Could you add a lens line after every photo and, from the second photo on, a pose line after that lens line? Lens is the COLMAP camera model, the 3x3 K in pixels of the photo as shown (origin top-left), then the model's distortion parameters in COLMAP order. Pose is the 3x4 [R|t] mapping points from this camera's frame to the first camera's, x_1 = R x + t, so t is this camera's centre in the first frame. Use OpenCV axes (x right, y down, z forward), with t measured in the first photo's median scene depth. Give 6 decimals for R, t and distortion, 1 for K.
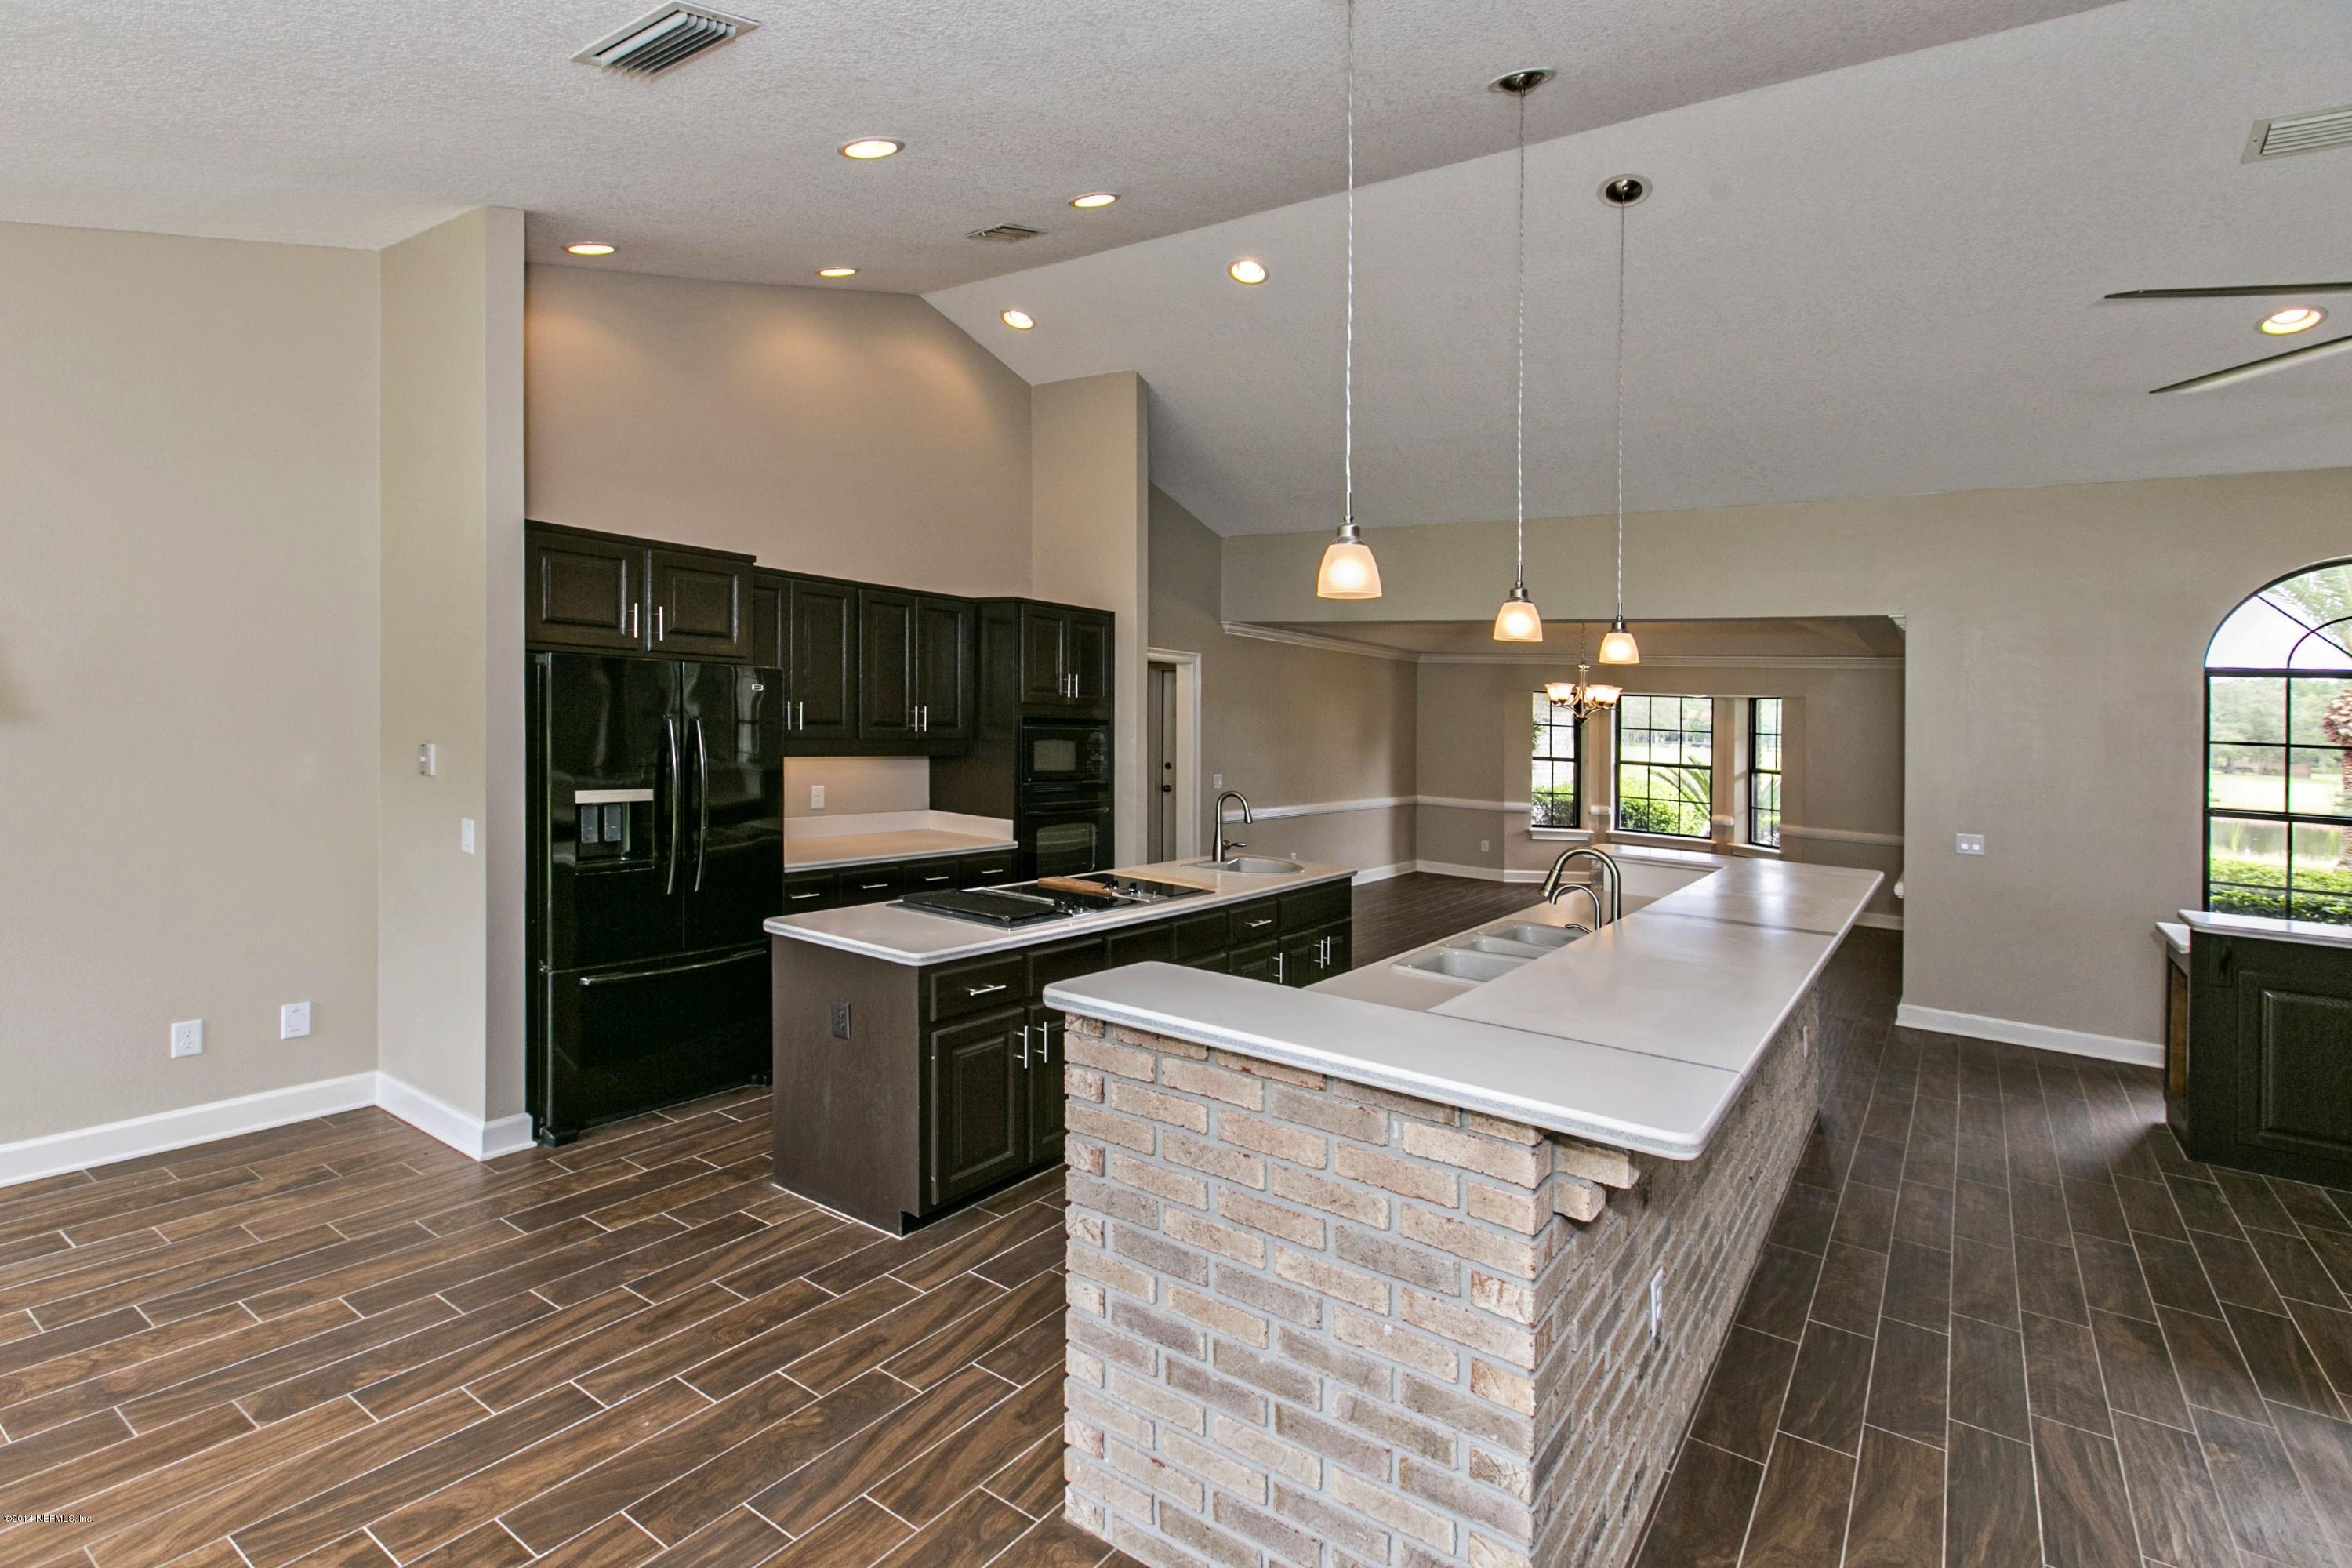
lens RADIAL K [[1127.6, 0, 1176.0], [0, 1127.6, 745.6], [0, 0, 1]] dist [-0.001605, -0.000059]
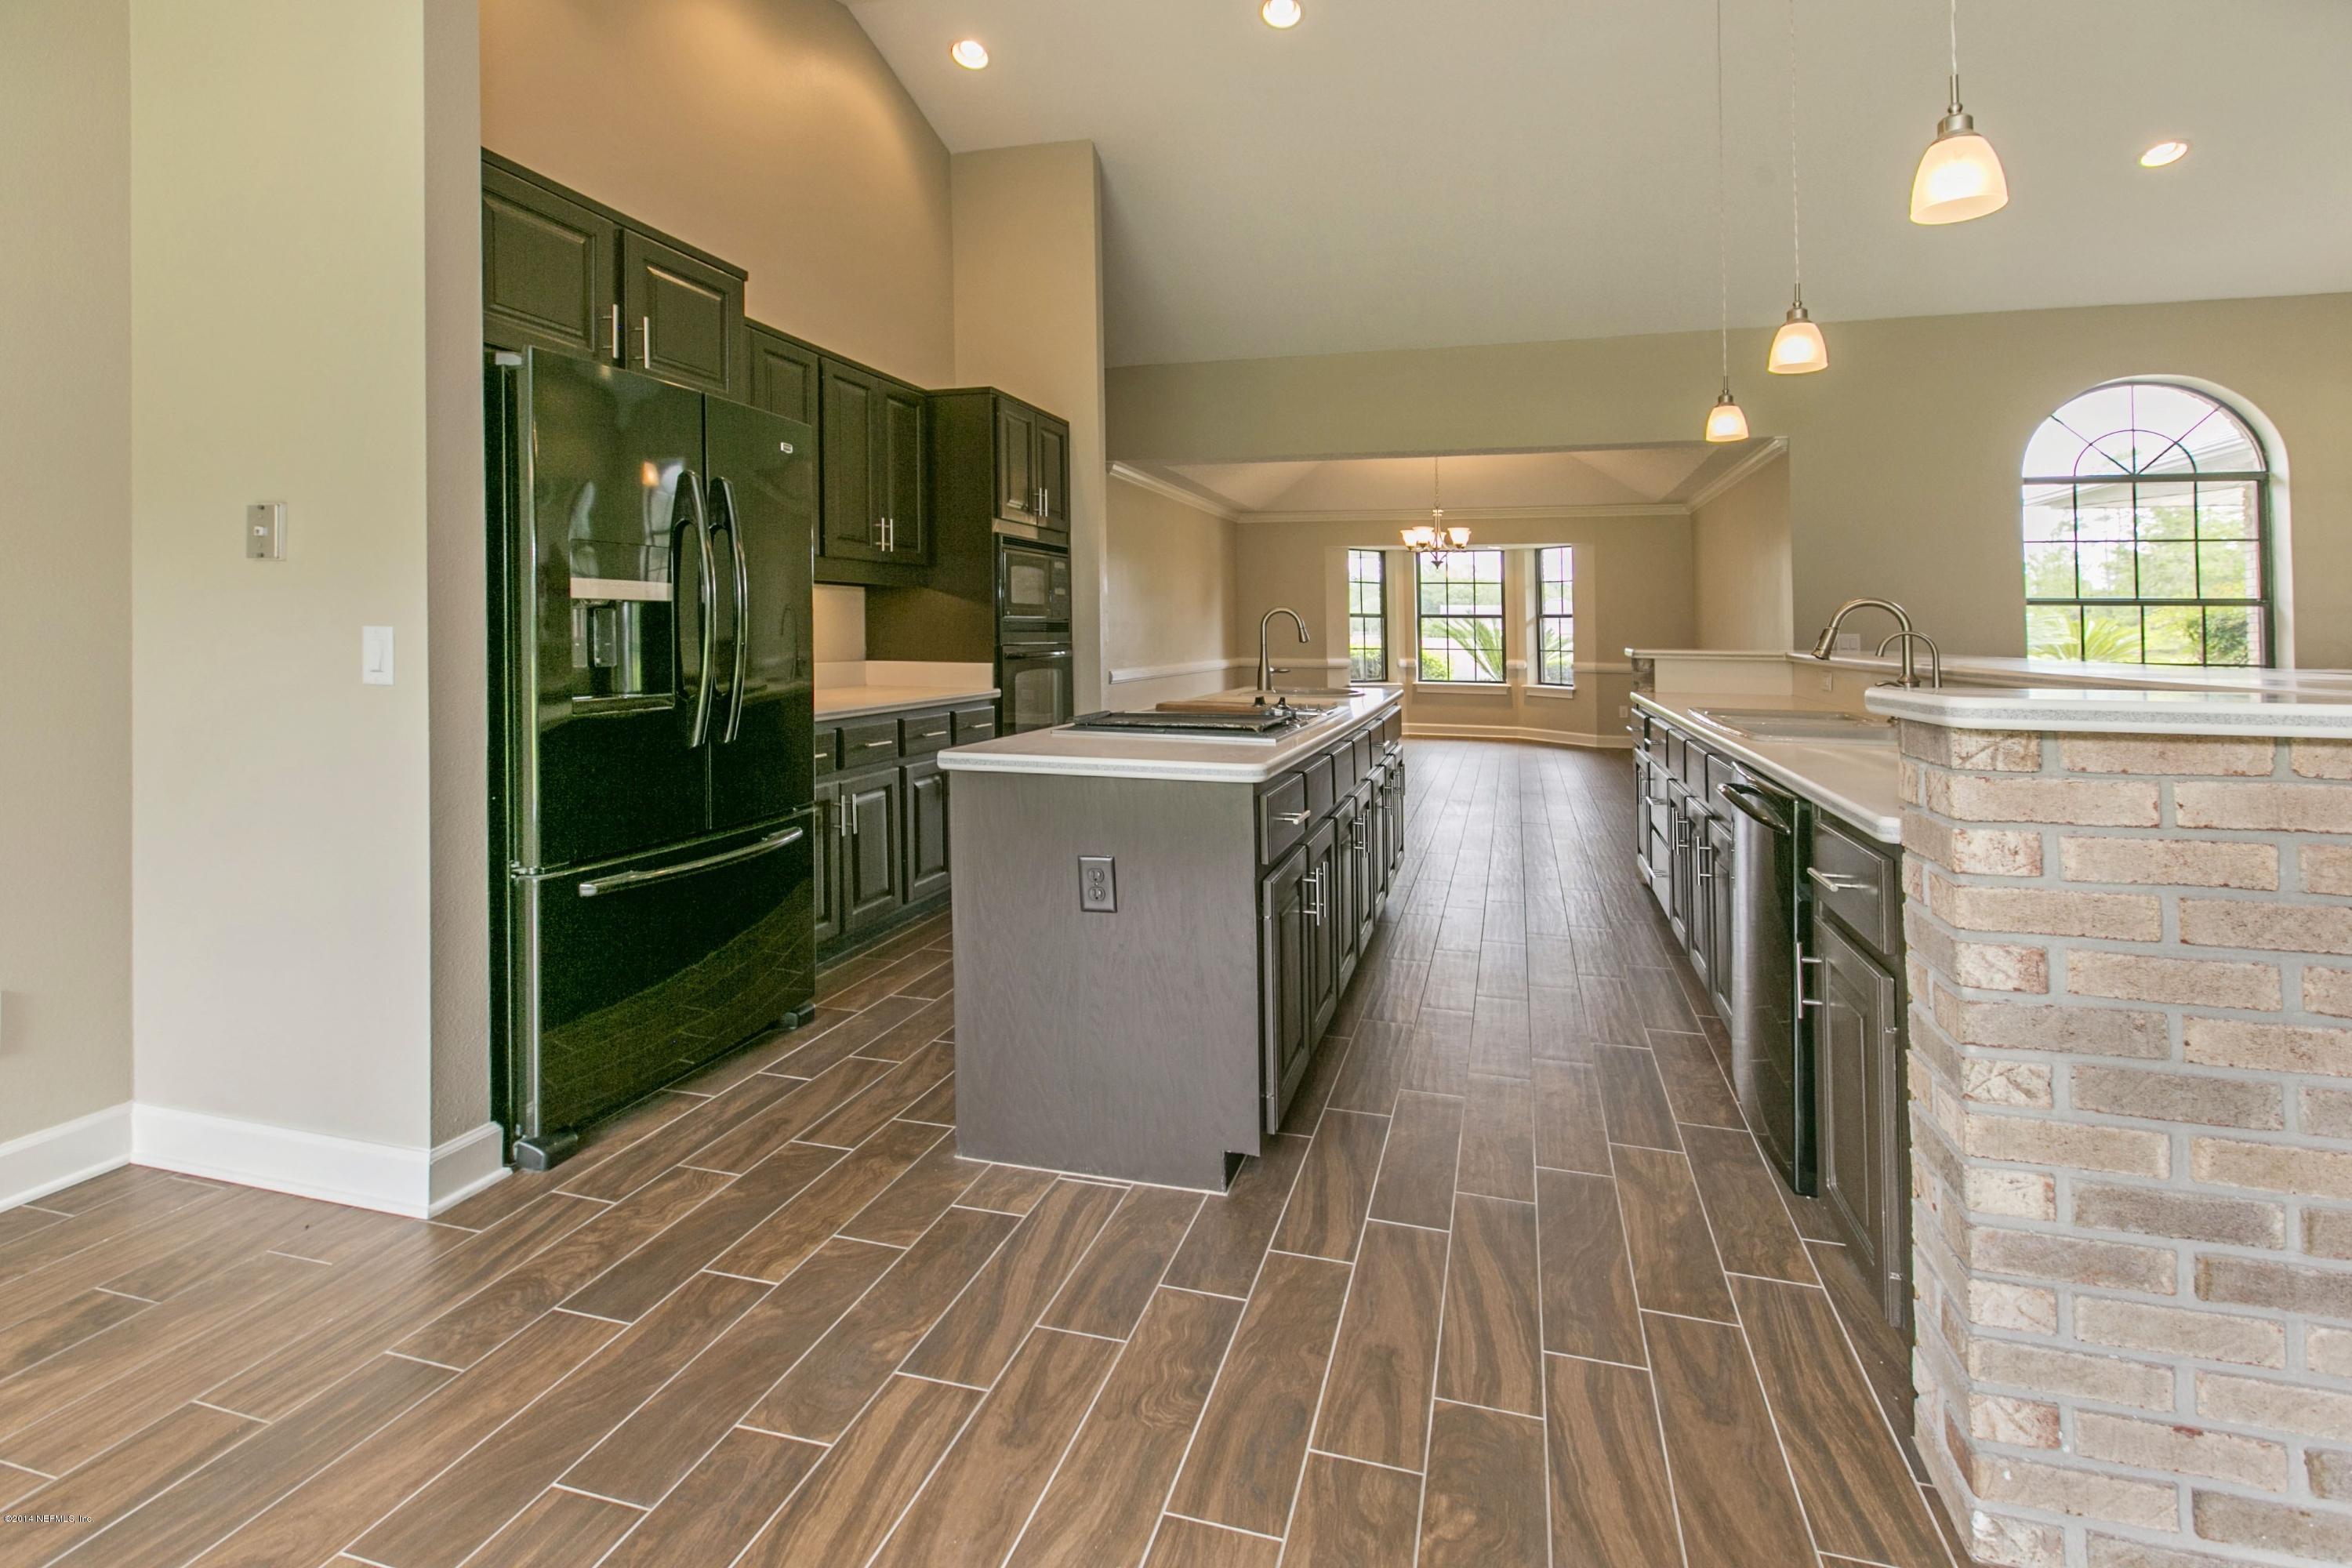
lens RADIAL K [[1091.9, 0, 1187.1], [0, 1091.9, 622.1], [0, 0, 1]] dist [-0.001978, -0.000315]
pose [[0.945507, -0.040631, 0.323058, -0.463895], [0.050580, 0.998467, -0.022459, 0.108033], [-0.321650, 0.037576, 0.946113, 0.374735]]
